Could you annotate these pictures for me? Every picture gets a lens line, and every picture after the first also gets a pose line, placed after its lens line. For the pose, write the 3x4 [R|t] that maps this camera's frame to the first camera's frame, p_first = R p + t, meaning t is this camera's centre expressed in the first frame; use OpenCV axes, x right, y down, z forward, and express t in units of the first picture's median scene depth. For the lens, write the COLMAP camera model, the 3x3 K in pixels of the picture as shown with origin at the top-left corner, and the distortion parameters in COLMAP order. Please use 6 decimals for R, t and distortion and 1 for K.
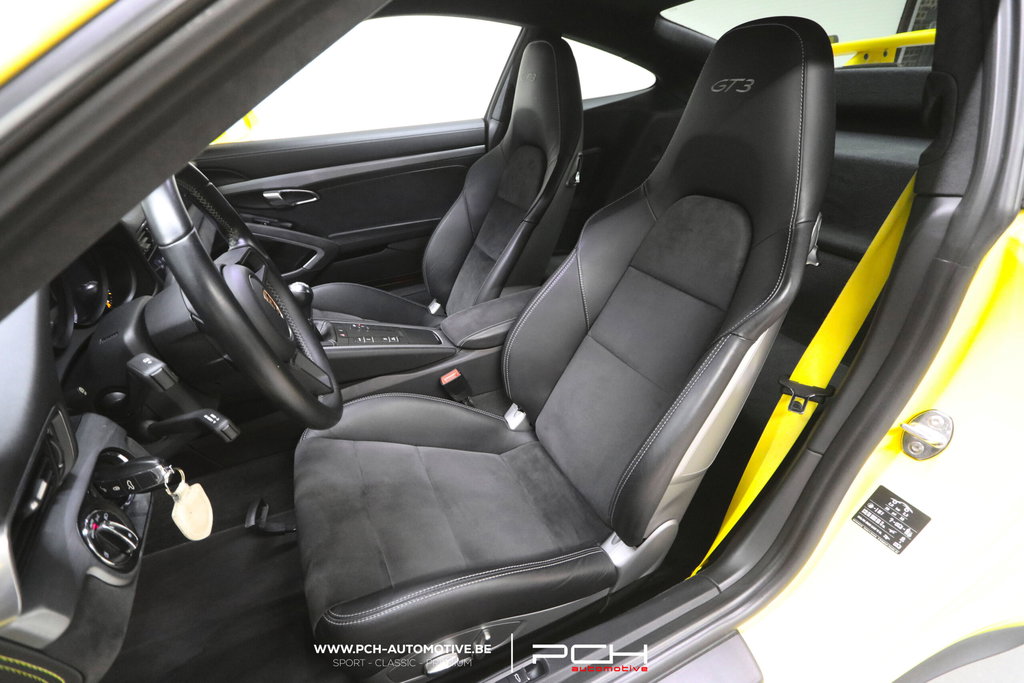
lens RADIAL K [[486.3, 0, 512.0], [0, 486.3, 341.5], [0, 0, 1]] dist [-0.000275, -0.000048]
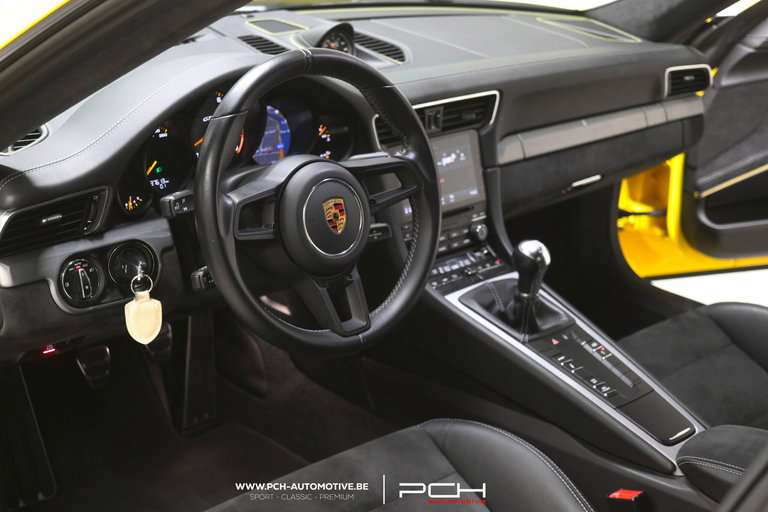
lens RADIAL K [[1302.9, 0, 384.0], [0, 1302.9, 256.0], [0, 0, 1]] dist [-0.019044, -0.095054]
pose [[0.302609, 0.366230, -0.879945, 0.844791], [-0.503908, 0.845124, 0.178446, -0.240106], [0.809015, 0.389411, 0.440289, 0.001228]]
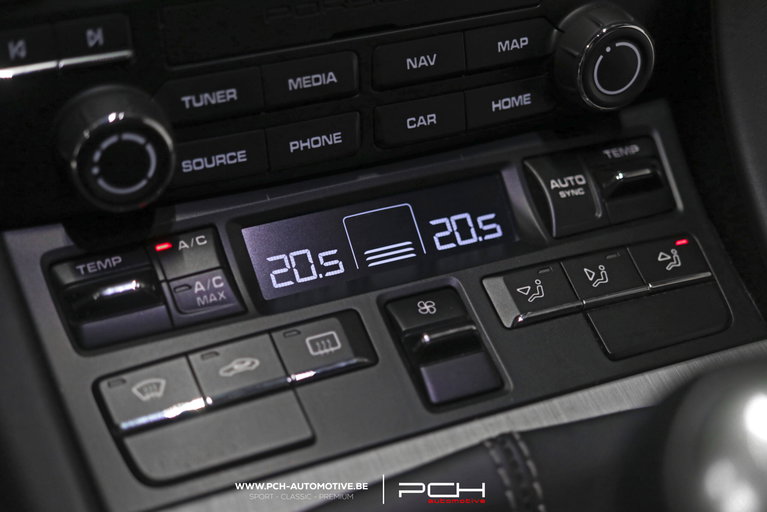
lens RADIAL K [[1301.2, 0, 383.5], [0, 1301.2, 256.0], [0, 0, 1]] dist [-0.019044, -0.095054]
pose [[-0.058752, 0.640586, -0.765635, -0.235943], [-0.522039, 0.634017, 0.570524, -0.147458], [0.850896, 0.433211, 0.297161, 0.647527]]
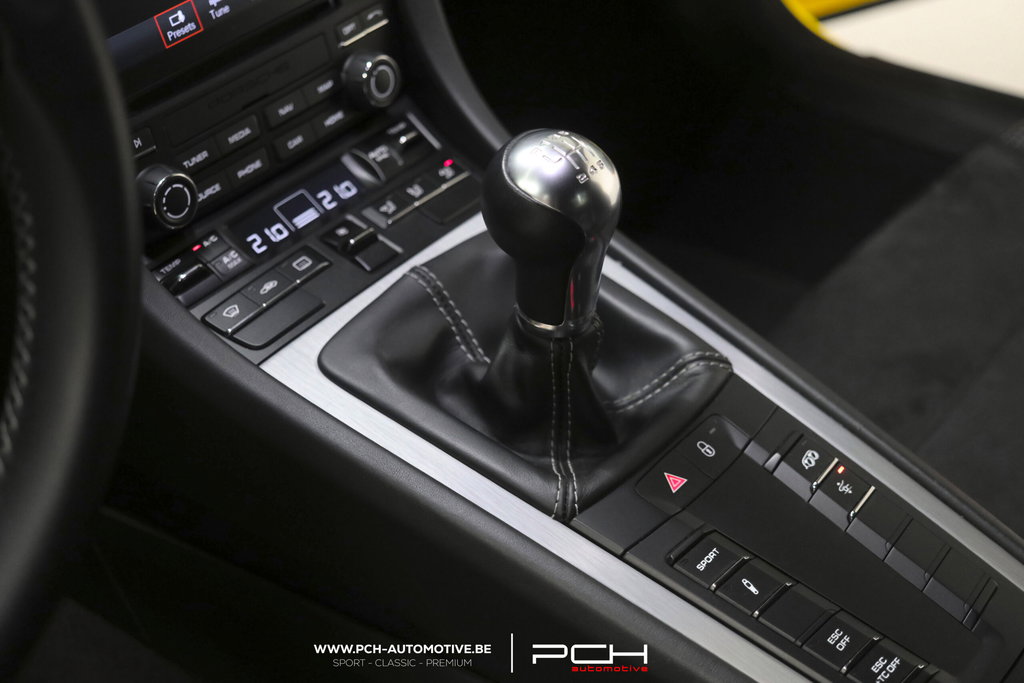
lens RADIAL K [[1737.1, 0, 512.0], [0, 1737.1, 341.5], [0, 0, 1]] dist [-0.019044, -0.095054]
pose [[0.422141, 0.517451, -0.744340, 0.060827], [-0.394101, 0.844190, 0.363356, -0.211843], [0.816383, 0.139958, 0.560296, 0.456392]]
